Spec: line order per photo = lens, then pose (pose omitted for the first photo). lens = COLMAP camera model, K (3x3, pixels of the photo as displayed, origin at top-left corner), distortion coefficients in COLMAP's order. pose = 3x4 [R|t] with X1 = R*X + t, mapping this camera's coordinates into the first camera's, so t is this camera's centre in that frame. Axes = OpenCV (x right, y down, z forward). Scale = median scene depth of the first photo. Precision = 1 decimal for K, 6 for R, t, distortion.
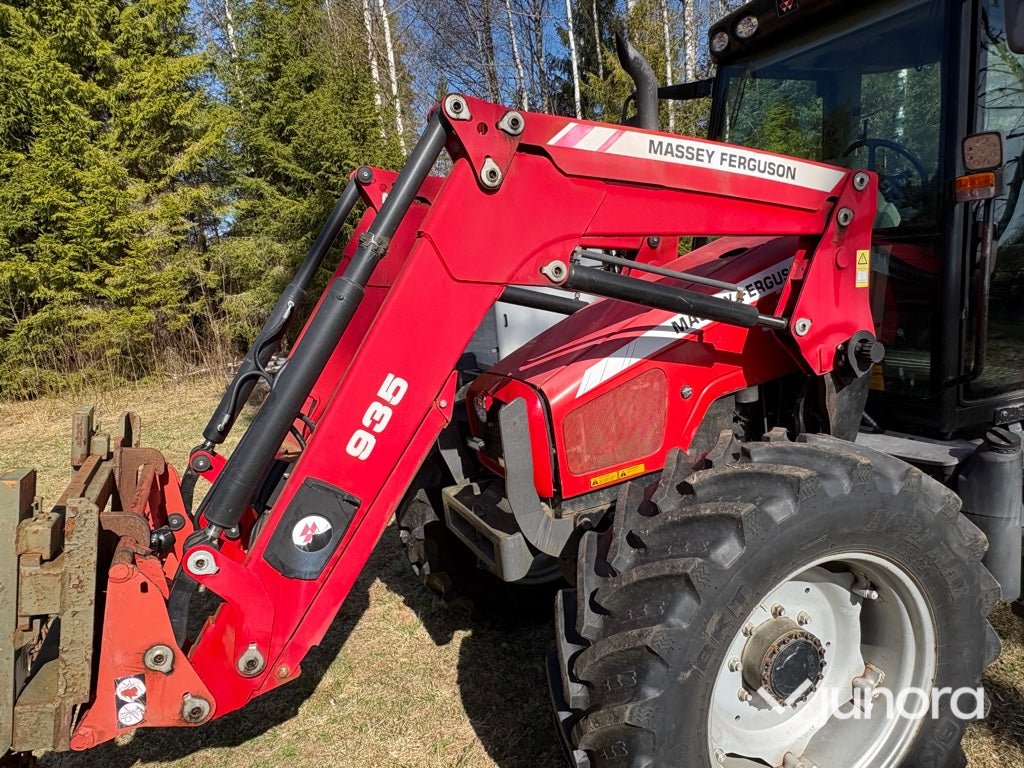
lens RADIAL K [[750.6, 0, 494.5], [0, 750.6, 406.0], [0, 0, 1]] dist [-0.001145, -0.005924]
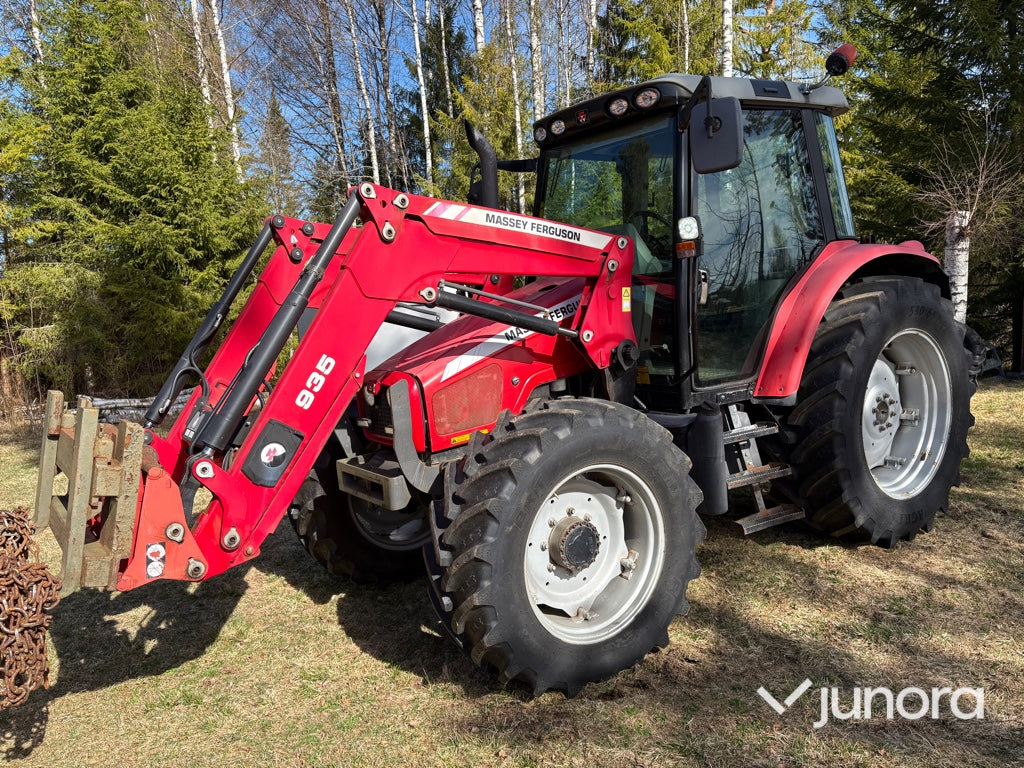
lens RADIAL K [[778.3, 0, 512.0], [0, 778.3, 384.0], [0, 0, 1]] dist [0.036005, -0.037523]
pose [[0.976753, 0.002625, 0.214352, -0.092273], [0.015205, 0.996558, -0.081492, 0.138217], [-0.213828, 0.082857, 0.973351, -0.581787]]
